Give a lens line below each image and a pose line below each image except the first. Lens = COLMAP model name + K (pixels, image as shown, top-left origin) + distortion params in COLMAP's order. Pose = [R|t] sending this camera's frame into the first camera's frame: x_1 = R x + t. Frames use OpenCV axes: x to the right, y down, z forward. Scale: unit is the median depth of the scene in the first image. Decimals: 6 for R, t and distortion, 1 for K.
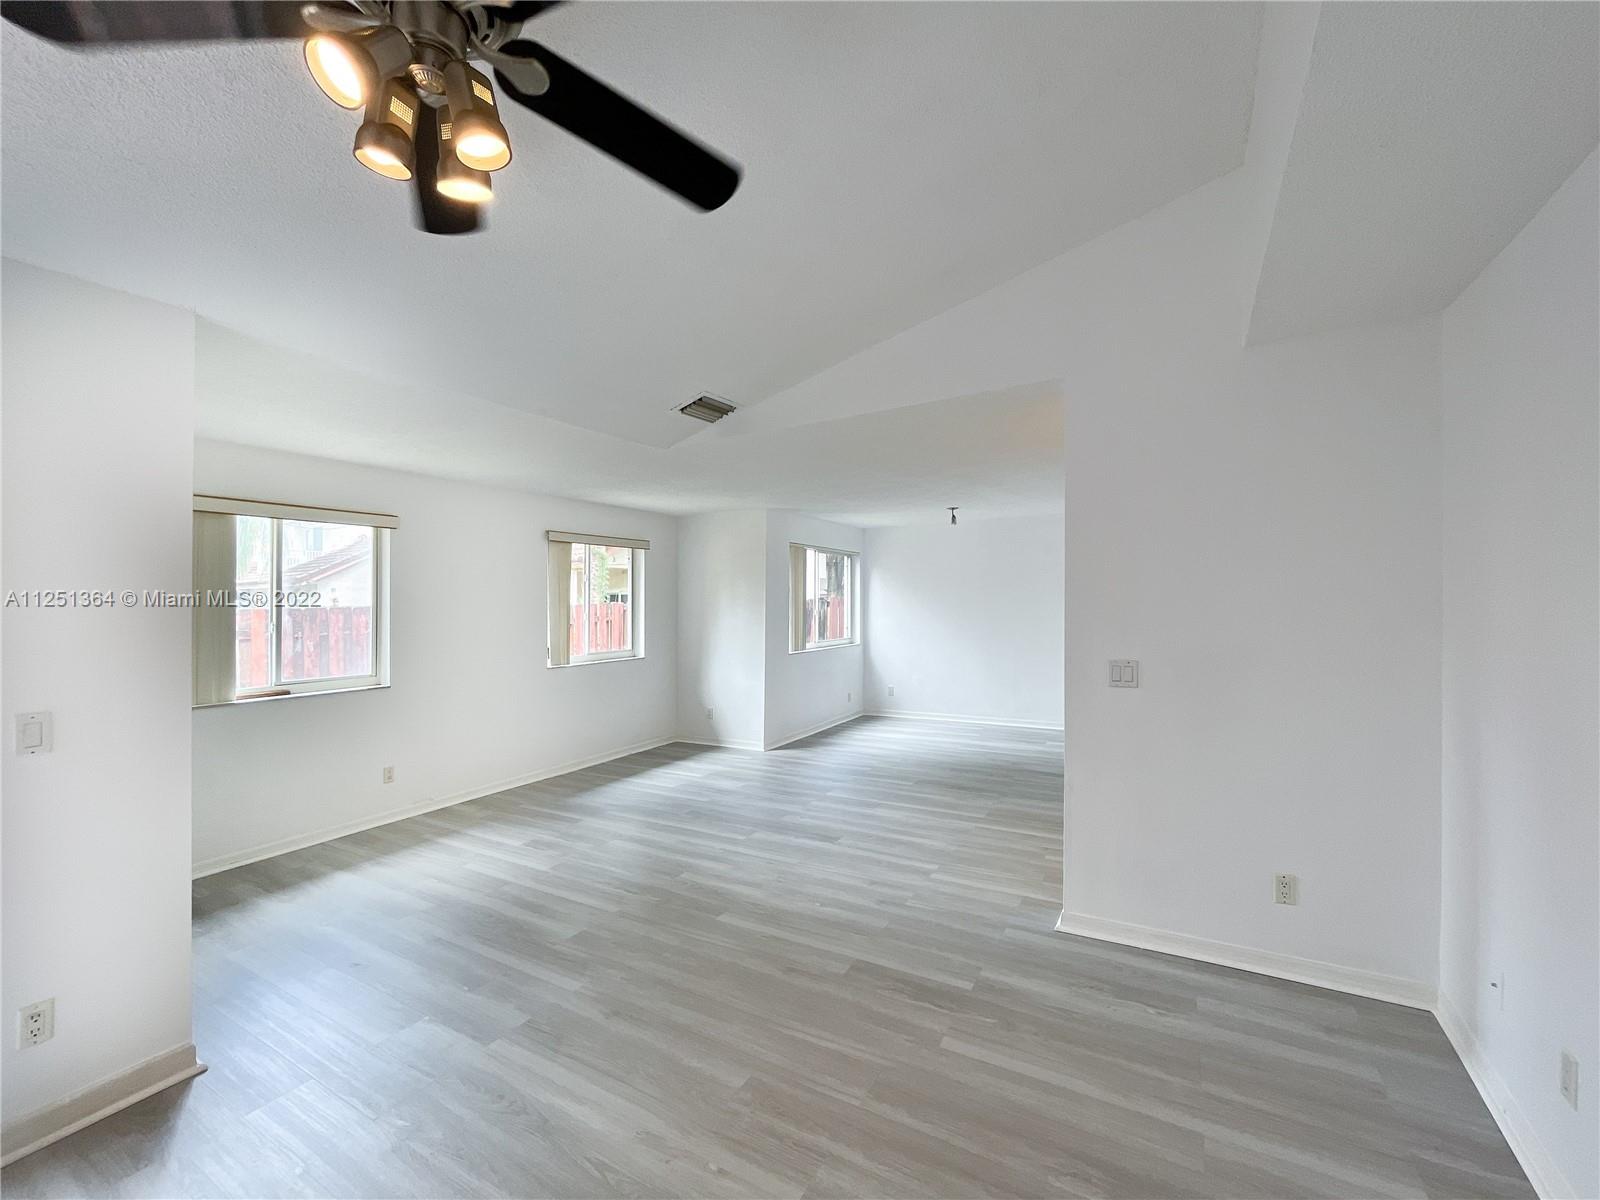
lens RADIAL K [[660.1, 0, 794.2], [0, 660.1, 595.3], [0, 0, 1]] dist [-0.003189, 0.001144]
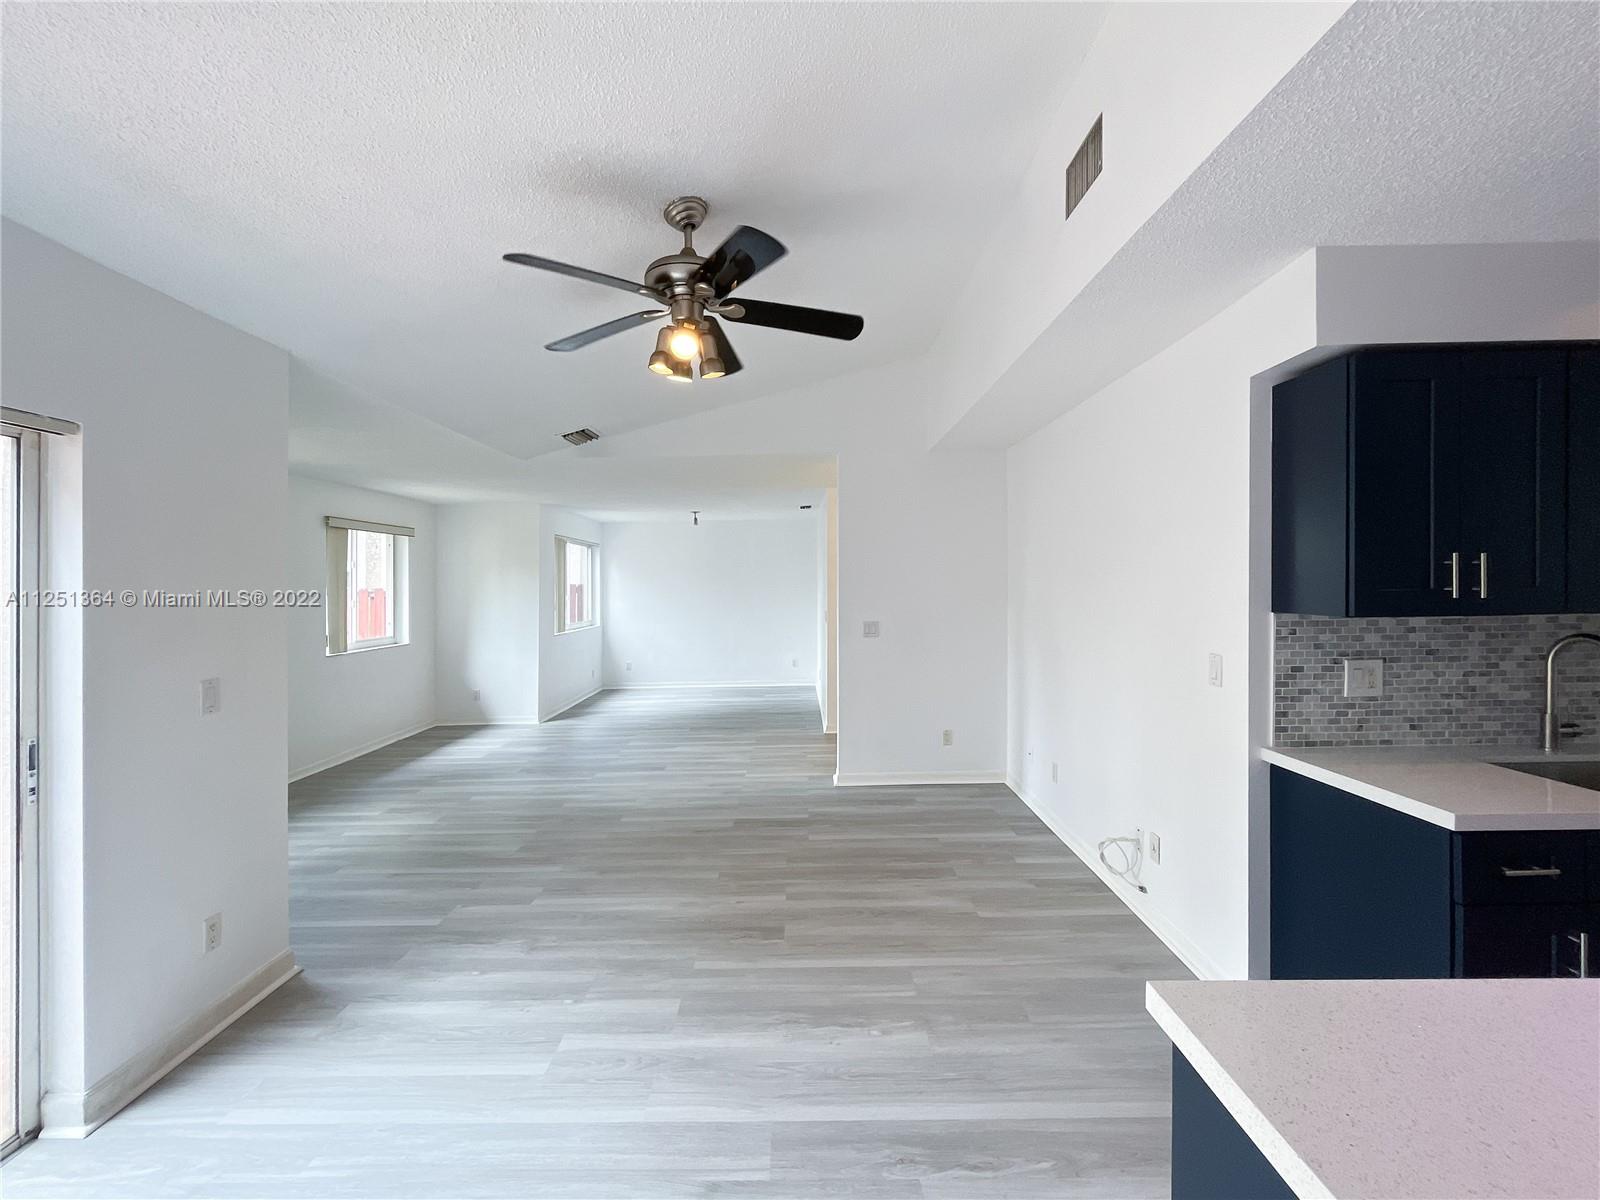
lens RADIAL K [[660.1, 0, 787.6], [0, 660.1, 575.1], [0, 0, 1]] dist [-0.003189, 0.001144]
pose [[0.869921, 0.006707, 0.493145, -0.413254], [-0.001917, 0.999946, -0.010218, -0.002719], [-0.493187, 0.007943, 0.869887, -0.300697]]
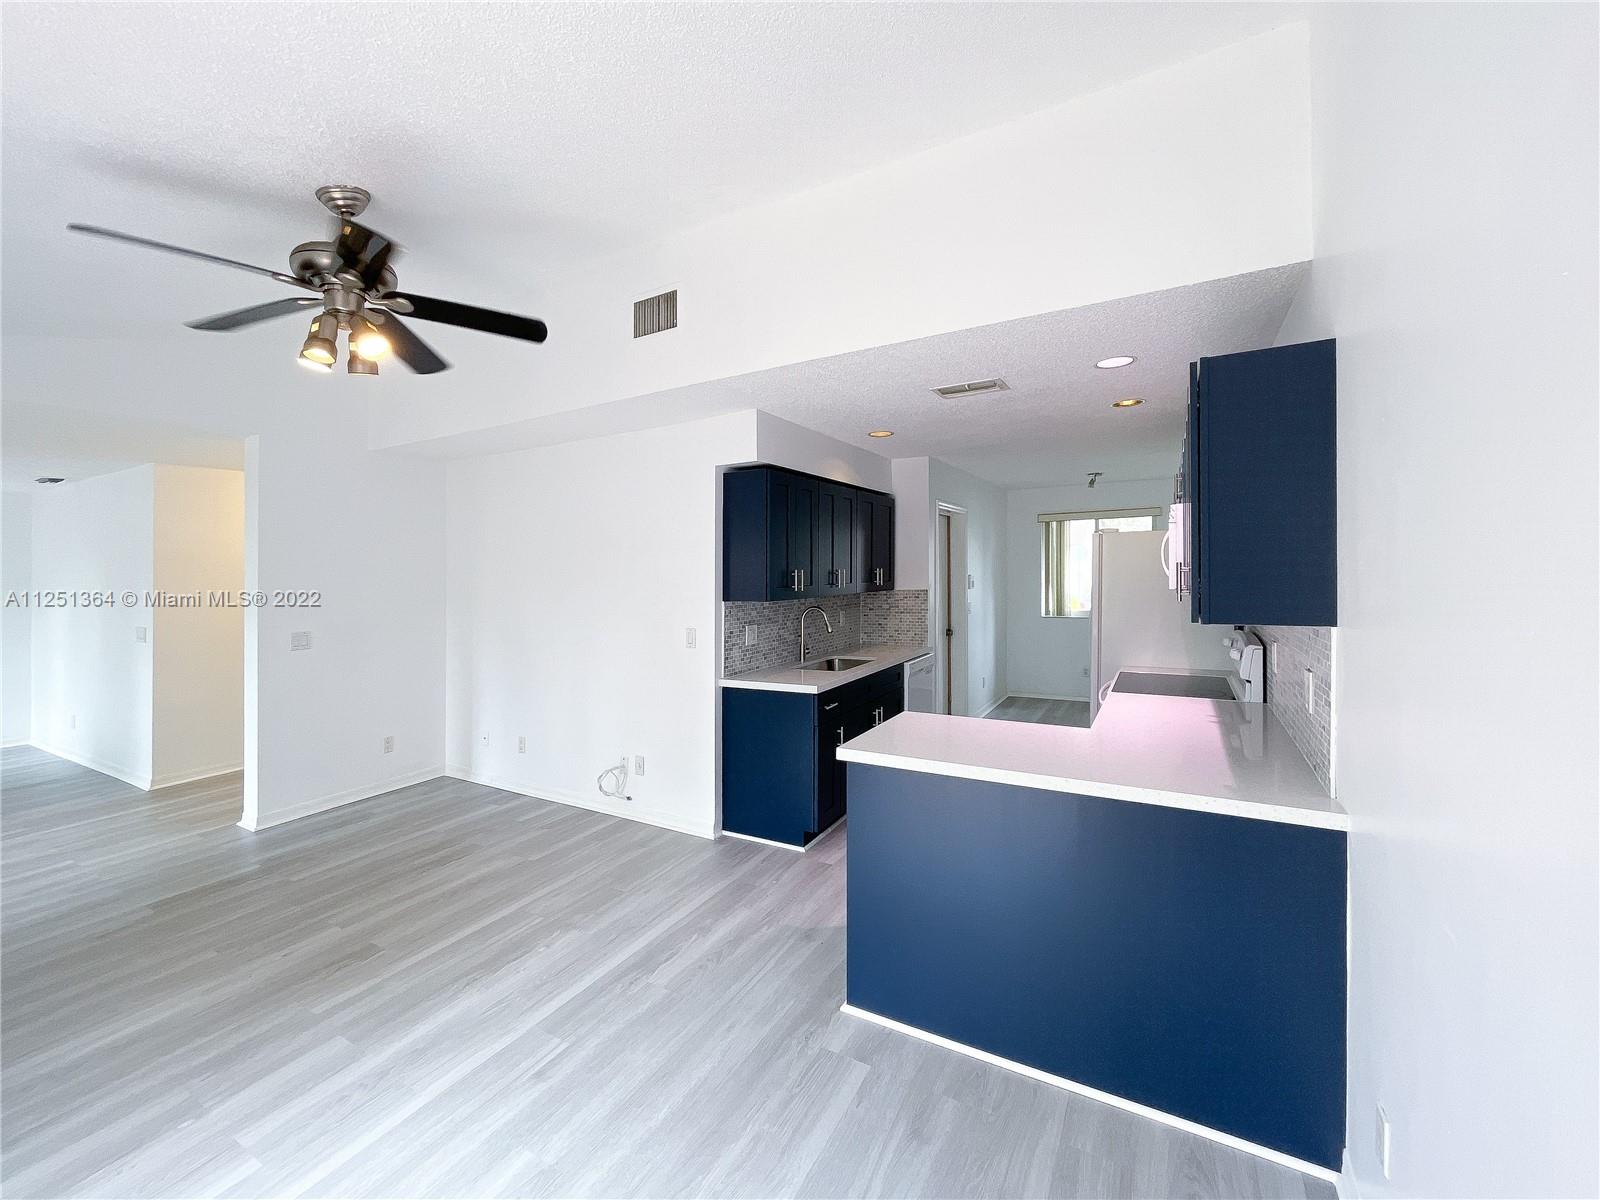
lens RADIAL K [[660.1, 0, 787.4], [0, 660.1, 574.8], [0, 0, 1]] dist [-0.003189, 0.001144]
pose [[-0.003490, 0.013518, 0.999903, -0.791492], [0.009276, 0.999866, -0.013485, -0.003388], [-0.999951, 0.009228, -0.003615, -0.096684]]
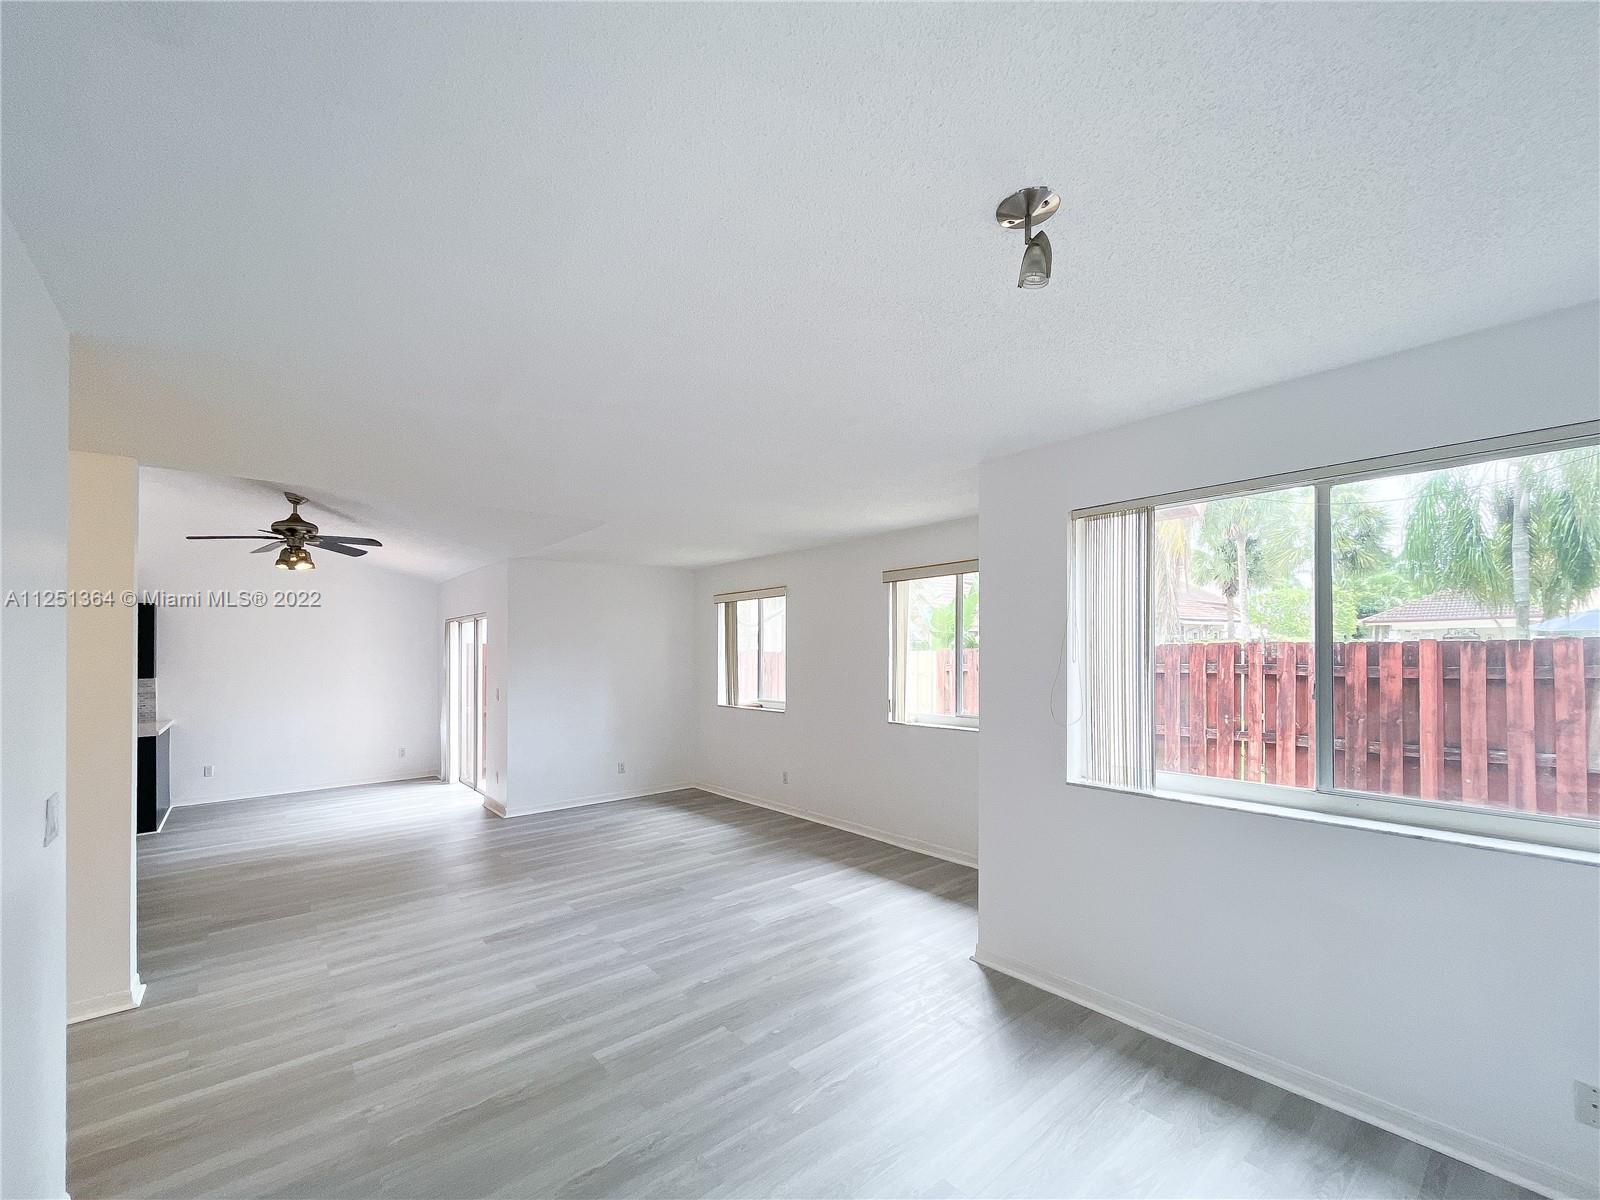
lens RADIAL K [[660.1, 0, 810.7], [0, 660.1, 600.6], [0, 0, 1]] dist [-0.003189, 0.001144]
pose [[-0.322320, -0.046744, -0.945476, 0.856358], [0.037454, 0.997368, -0.062078, -0.009533], [0.945890, -0.055421, -0.319721, 1.896644]]
